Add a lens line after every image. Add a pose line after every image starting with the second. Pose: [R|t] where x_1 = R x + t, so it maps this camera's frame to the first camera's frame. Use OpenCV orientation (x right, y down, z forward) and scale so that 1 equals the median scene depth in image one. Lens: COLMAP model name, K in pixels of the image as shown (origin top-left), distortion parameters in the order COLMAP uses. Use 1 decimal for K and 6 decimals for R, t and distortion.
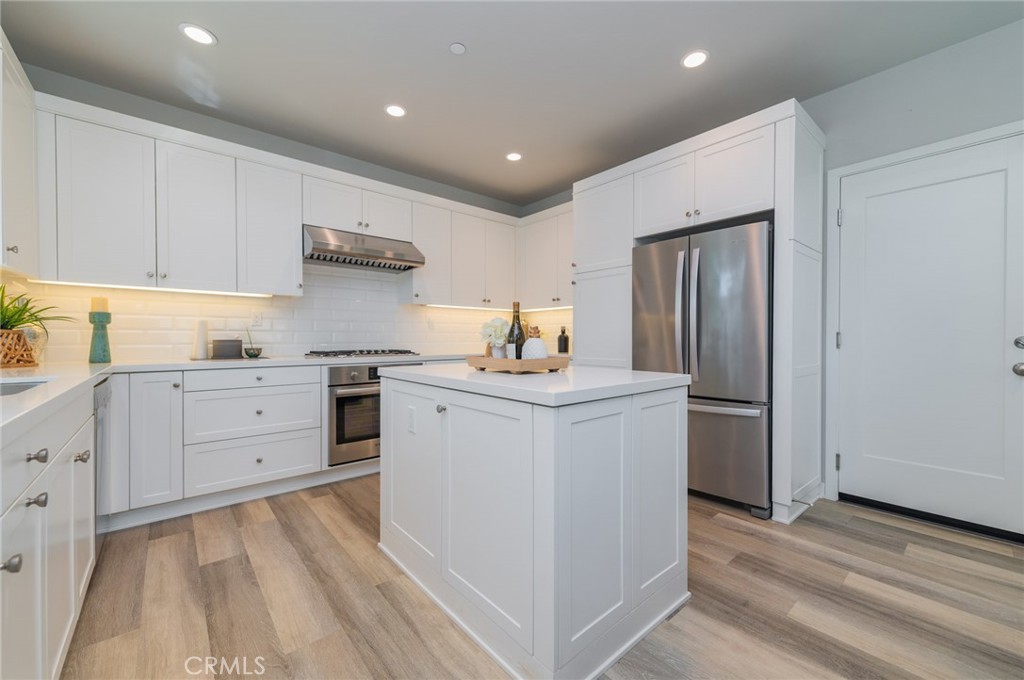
lens RADIAL K [[407.3, 0, 538.2], [0, 407.3, 345.6], [0, 0, 1]] dist [0.016989, -0.003032]
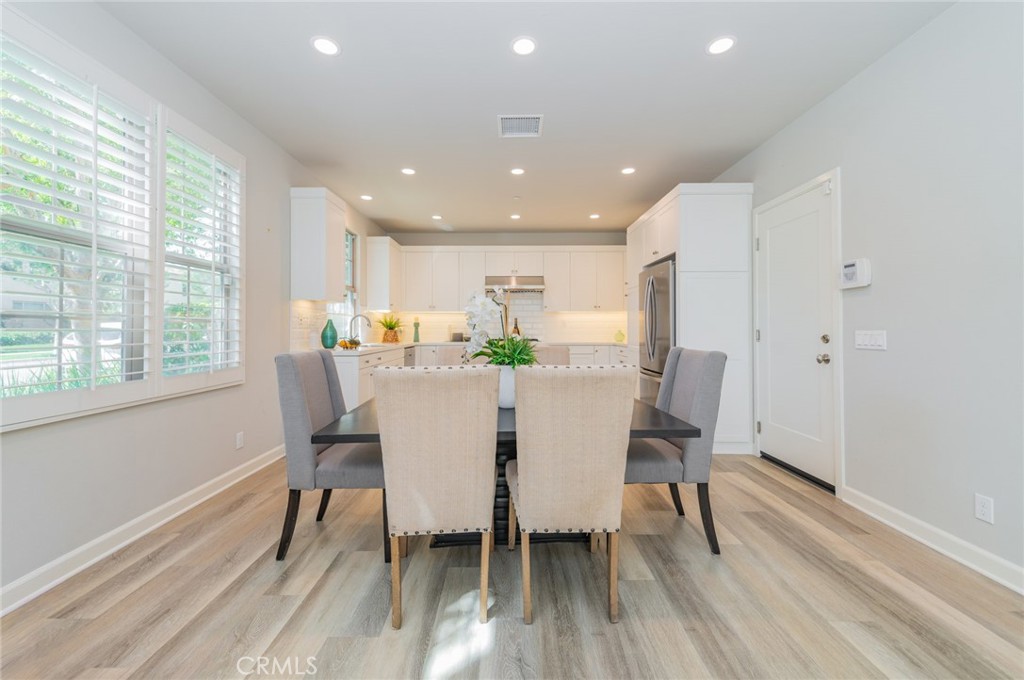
lens RADIAL K [[407.3, 0, 510.2], [0, 407.3, 334.3], [0, 0, 1]] dist [0.016989, -0.003032]
pose [[0.761194, 0.007186, -0.648484, 0.978893], [-0.011713, 0.999928, -0.002669, -0.006105], [0.648418, 0.009627, 0.761224, -0.532834]]
